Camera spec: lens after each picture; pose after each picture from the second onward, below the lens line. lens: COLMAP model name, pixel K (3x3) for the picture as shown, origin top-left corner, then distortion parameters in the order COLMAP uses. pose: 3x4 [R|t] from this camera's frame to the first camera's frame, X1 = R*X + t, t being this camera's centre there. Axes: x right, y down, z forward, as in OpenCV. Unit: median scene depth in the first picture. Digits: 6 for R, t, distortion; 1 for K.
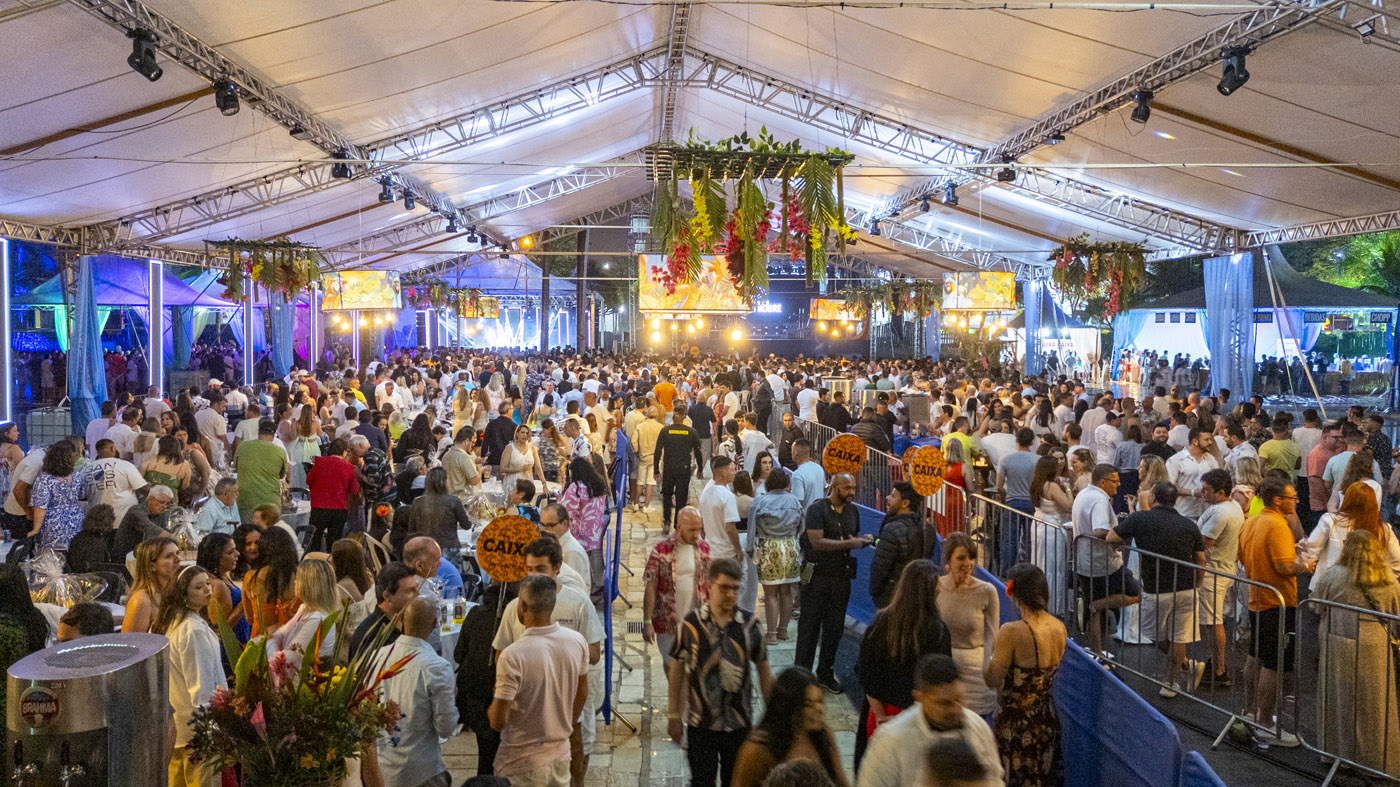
lens RADIAL K [[1020.4, 0, 700.0], [0, 1020.4, 391.4], [0, 0, 1]] dist [0.083036, -0.089619]
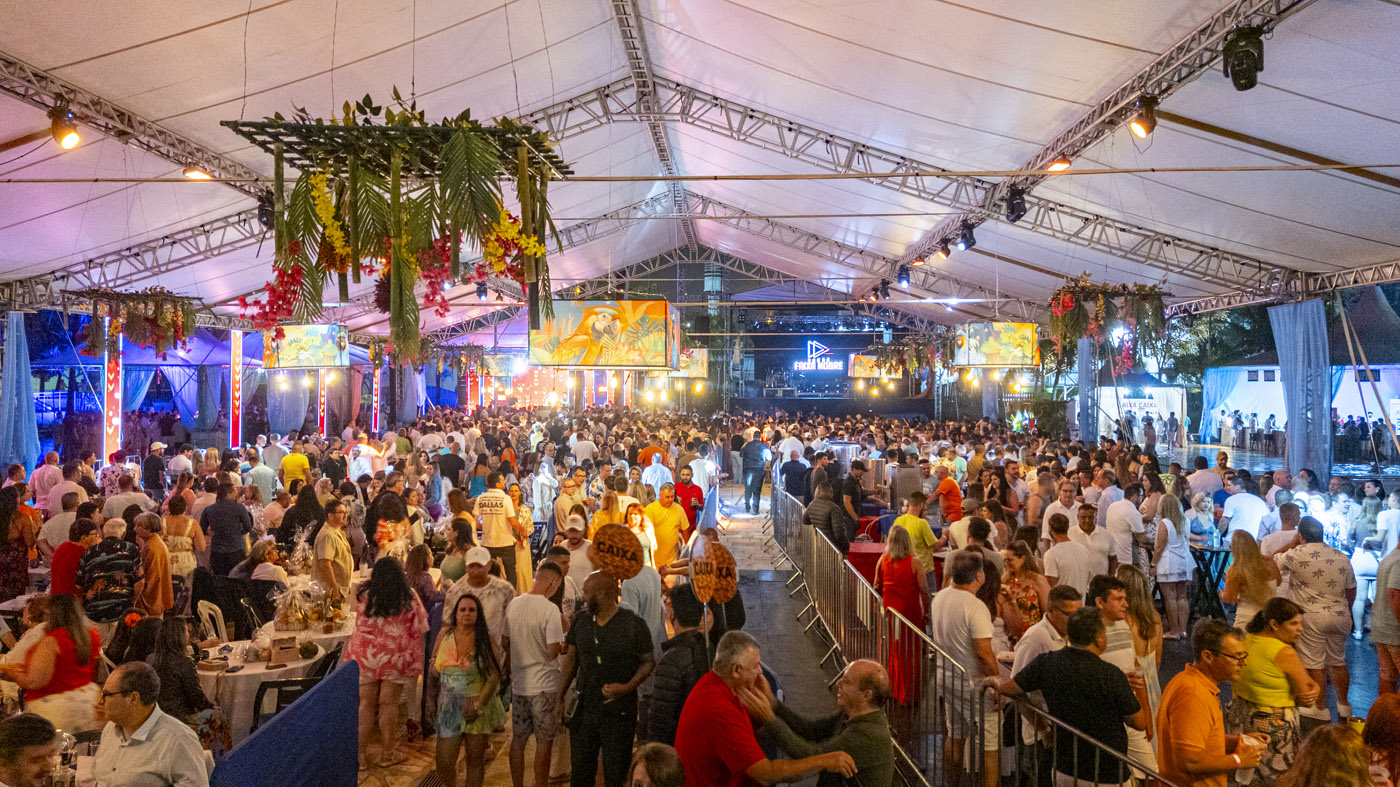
lens RADIAL K [[1020.4, 0, 697.3], [0, 1020.4, 392.4], [0, 0, 1]] dist [0.083036, -0.089619]
pose [[0.995826, -0.000006, -0.091268, 0.104746], [-0.005108, 0.998429, -0.055798, -0.007997], [0.091124, 0.056031, 0.994262, 0.120077]]
